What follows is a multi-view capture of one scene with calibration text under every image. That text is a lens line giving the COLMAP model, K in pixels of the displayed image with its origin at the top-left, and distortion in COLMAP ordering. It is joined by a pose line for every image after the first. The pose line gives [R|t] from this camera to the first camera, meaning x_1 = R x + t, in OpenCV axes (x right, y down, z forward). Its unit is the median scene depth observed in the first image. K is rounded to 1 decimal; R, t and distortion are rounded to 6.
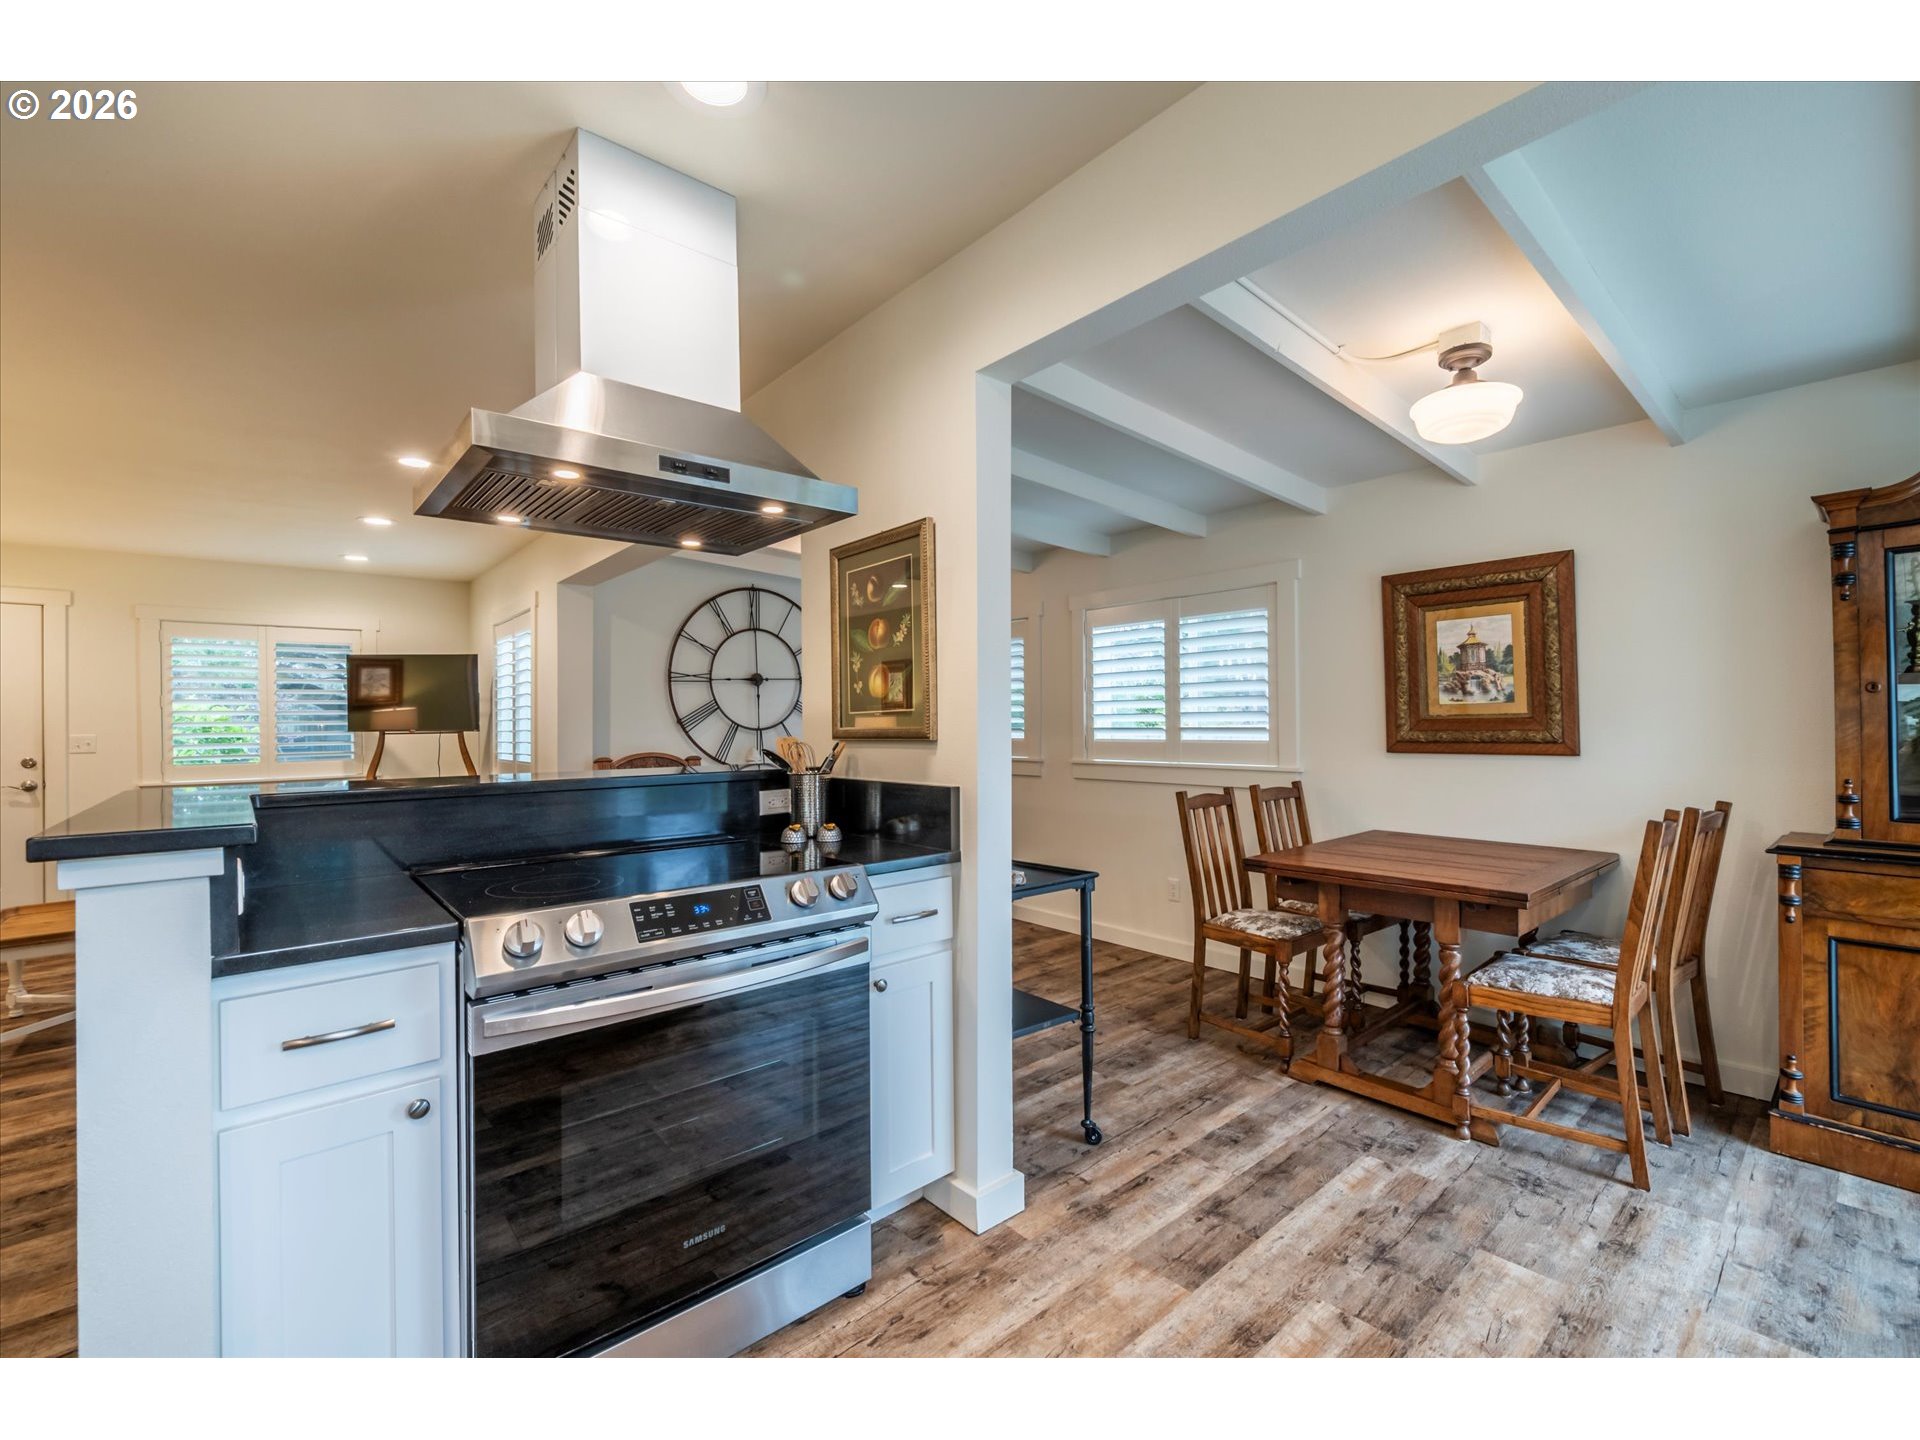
lens RADIAL K [[803.7, 0, 960.0], [0, 803.7, 720.0], [0, 0, 1]] dist [-0.001114, -0.000269]
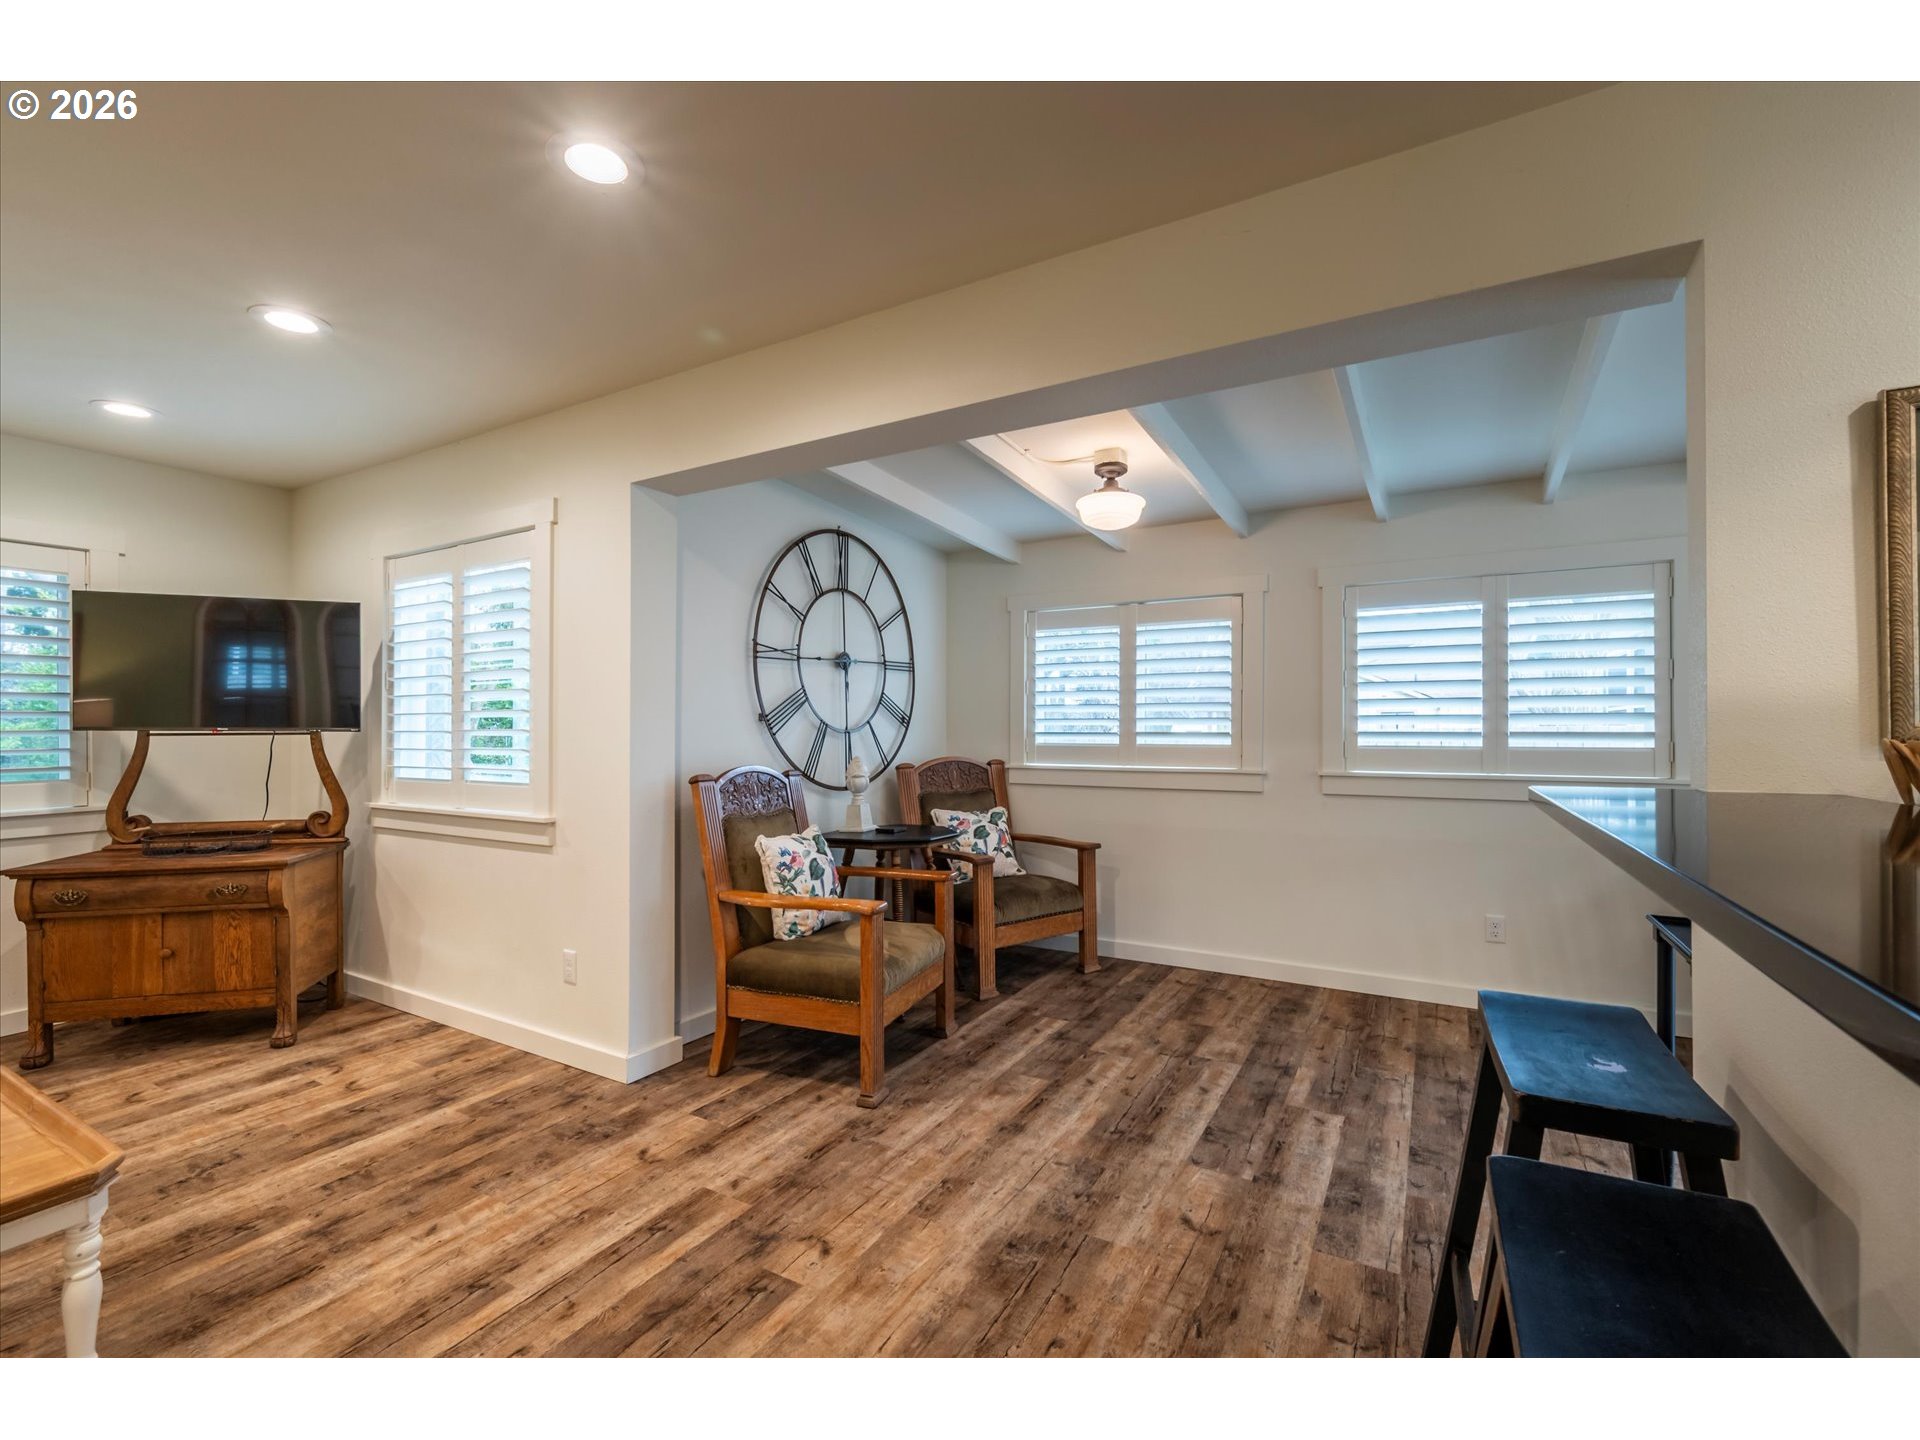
lens RADIAL K [[817.9, 0, 963.5], [0, 817.9, 722.6], [0, 0, 1]] dist [0.004949, -0.000417]
pose [[0.944247, 0.011948, 0.329022, -0.482873], [-0.010069, 0.999922, -0.007412, 0.010426], [-0.329085, 0.003686, 0.944293, 0.352579]]
